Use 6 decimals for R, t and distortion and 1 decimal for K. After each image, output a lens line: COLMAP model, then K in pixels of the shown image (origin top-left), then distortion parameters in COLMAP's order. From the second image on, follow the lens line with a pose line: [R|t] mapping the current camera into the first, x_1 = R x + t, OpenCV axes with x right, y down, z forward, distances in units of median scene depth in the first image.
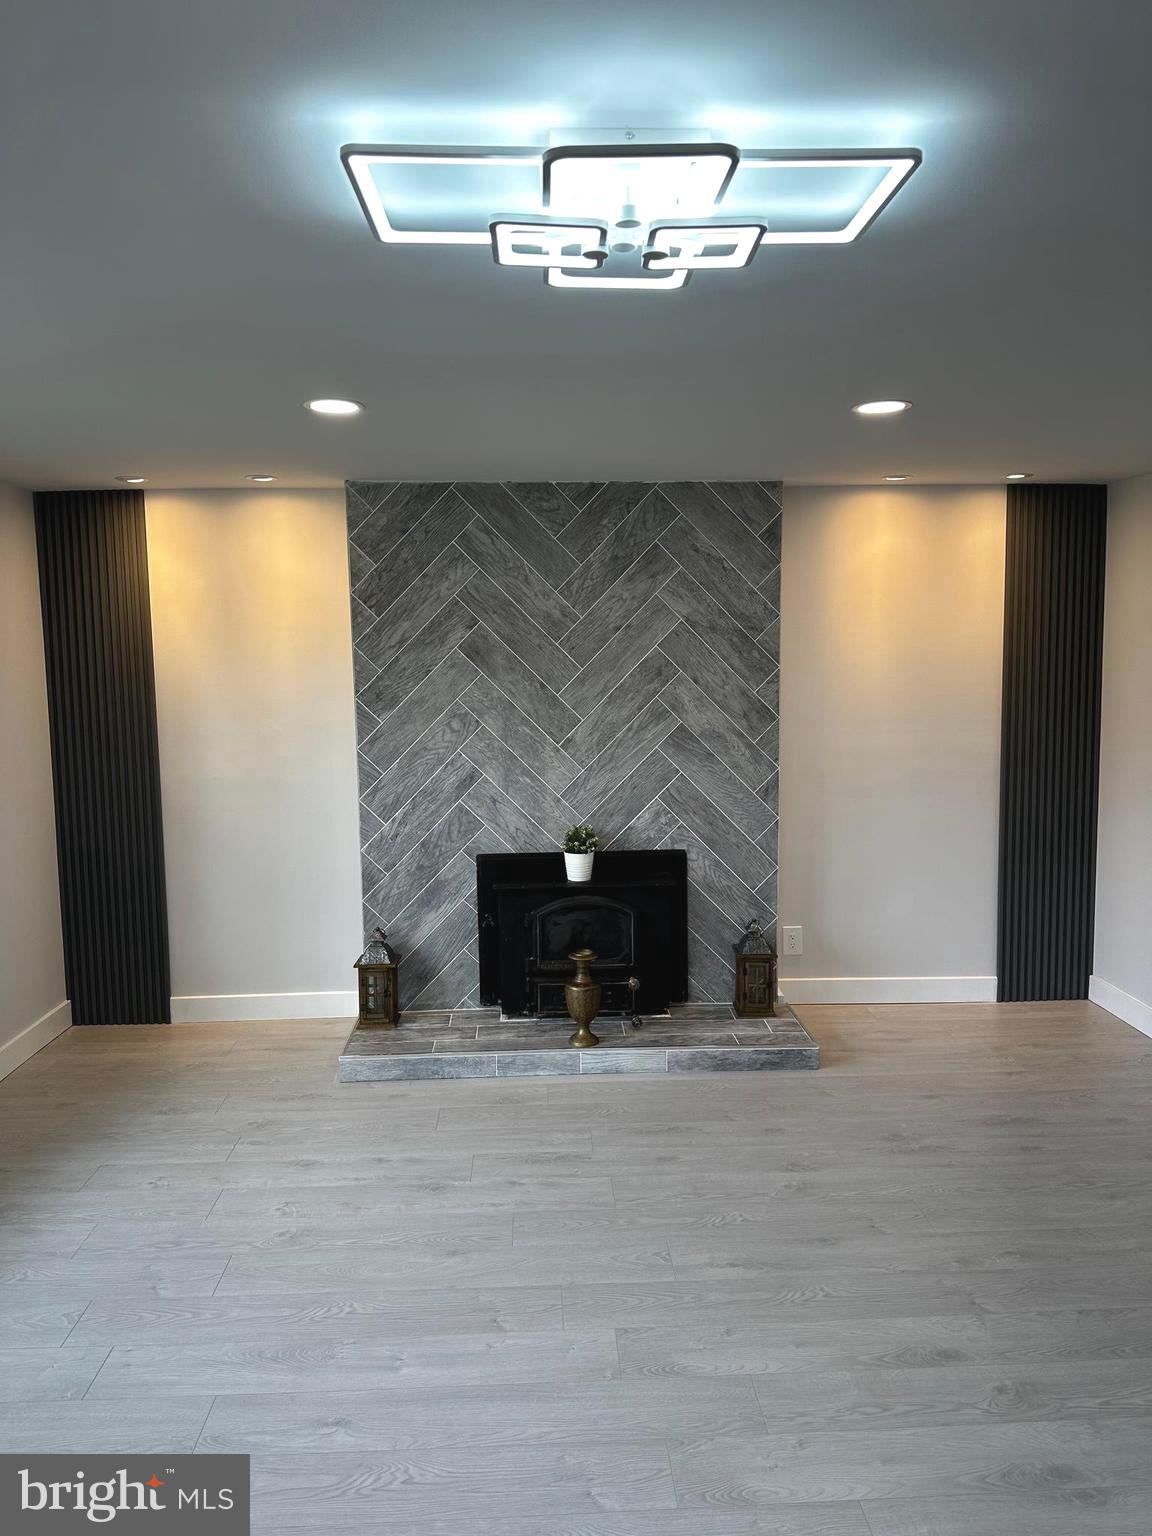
lens RADIAL K [[1079.1, 0, 582.0], [0, 1079.1, 729.0], [0, 0, 1]] dist [0.040744, -0.037639]
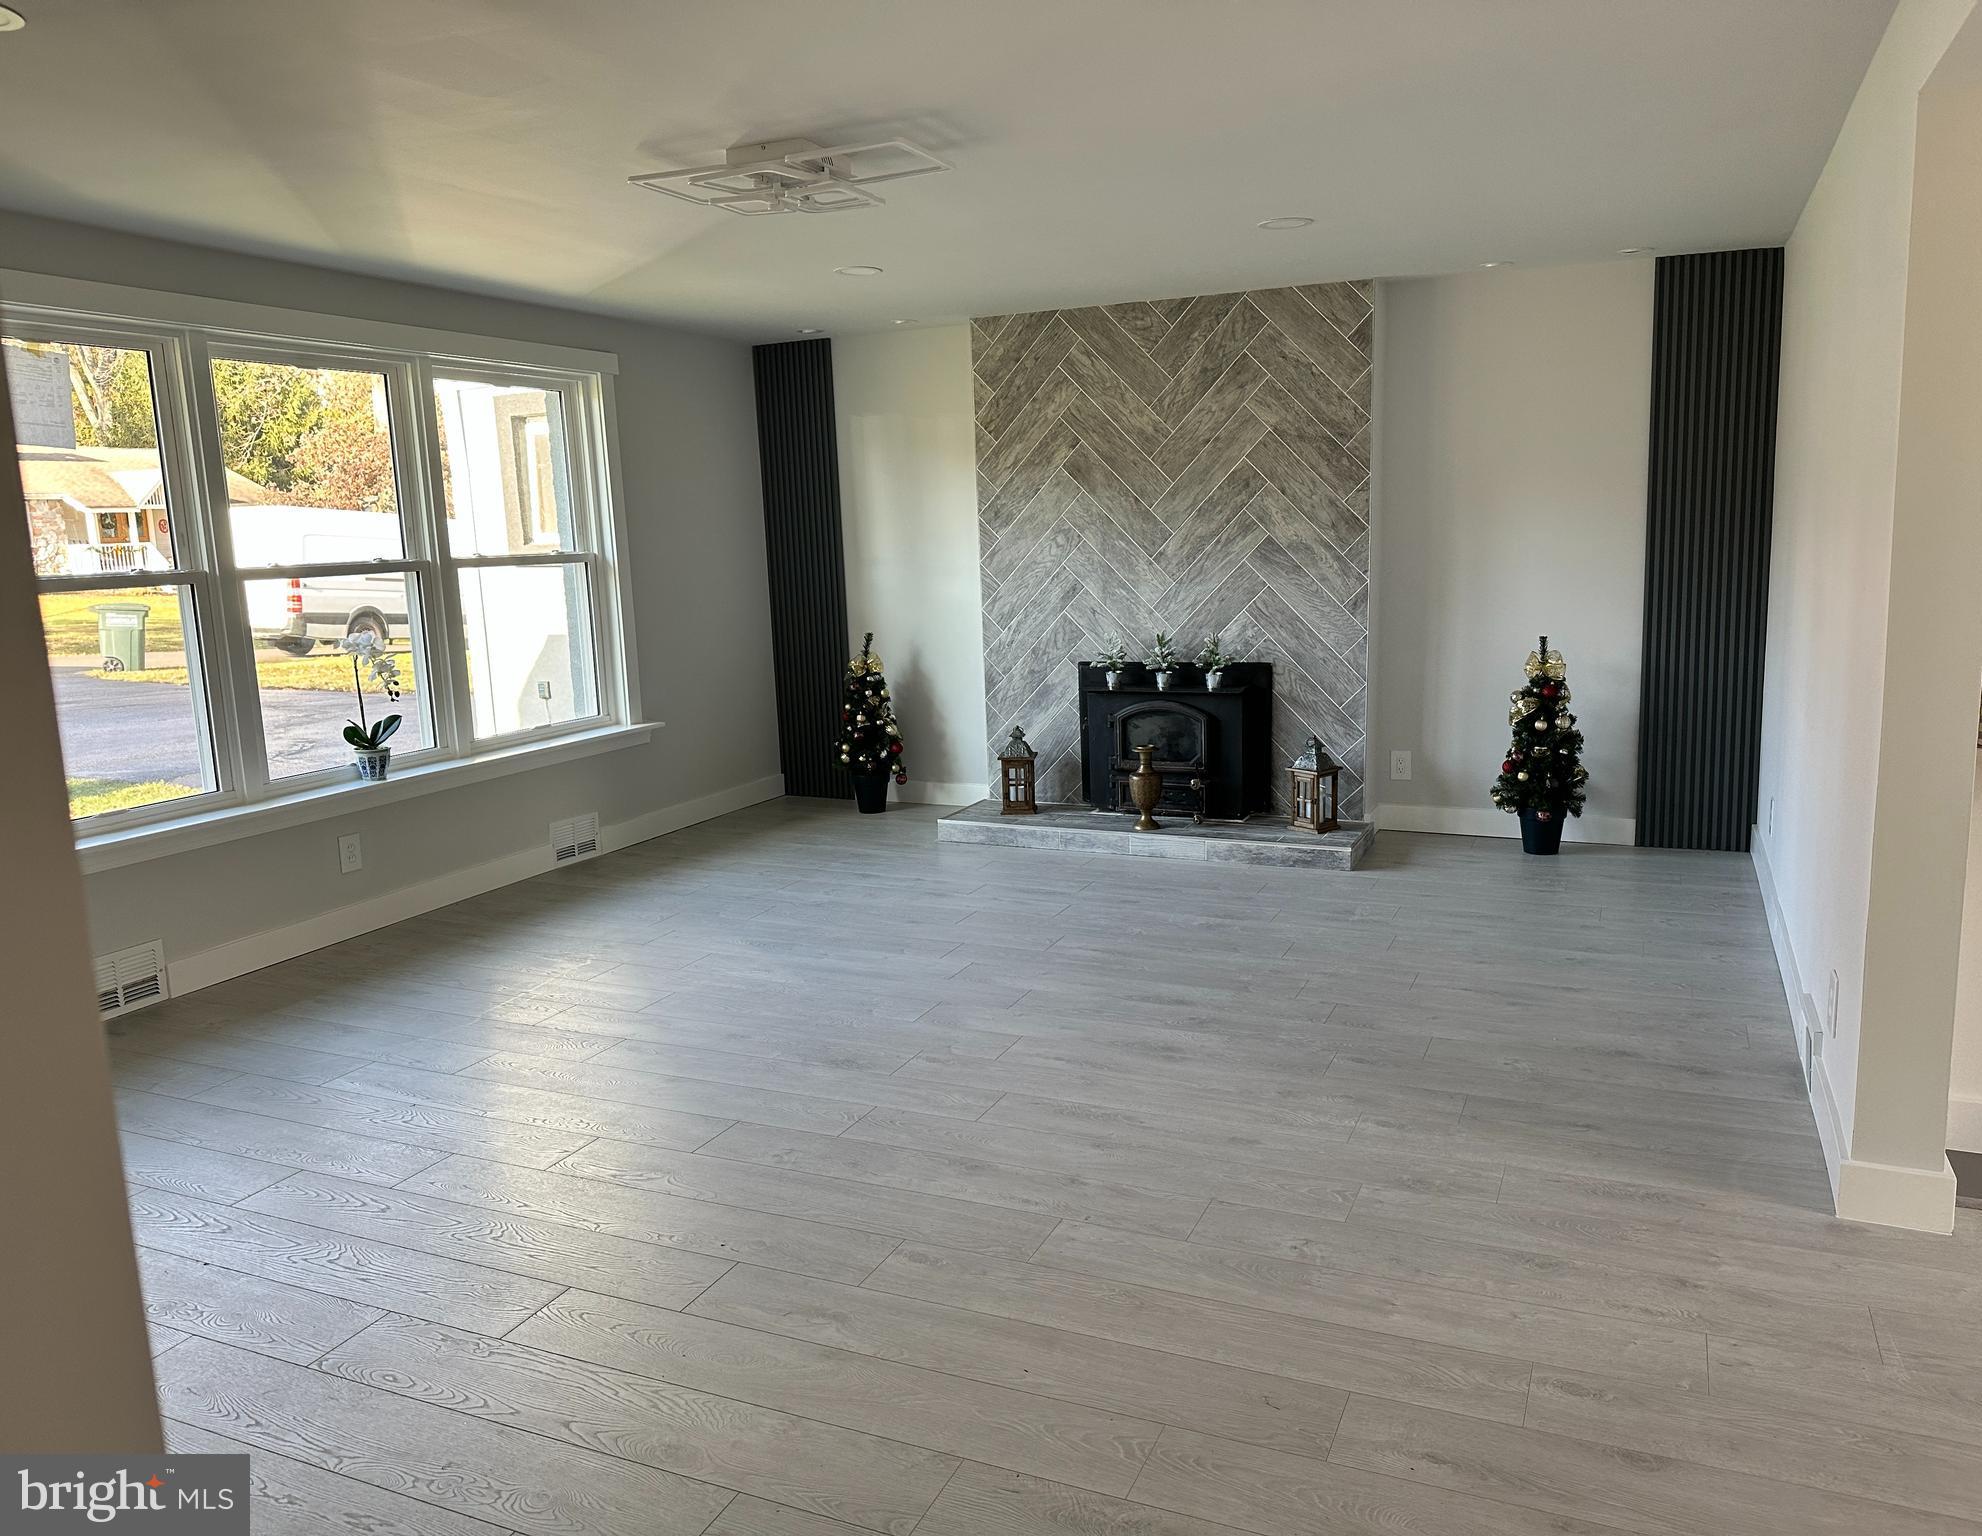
lens RADIAL K [[1432.4, 0, 993.2], [0, 1432.4, 764.3], [0, 0, 1]] dist [-0.008645, -0.003811]
pose [[0.882873, 0.057750, -0.466047, 0.500885], [-0.008688, 0.994249, 0.106743, 0.066775], [0.469531, -0.090192, 0.878297, -0.304536]]
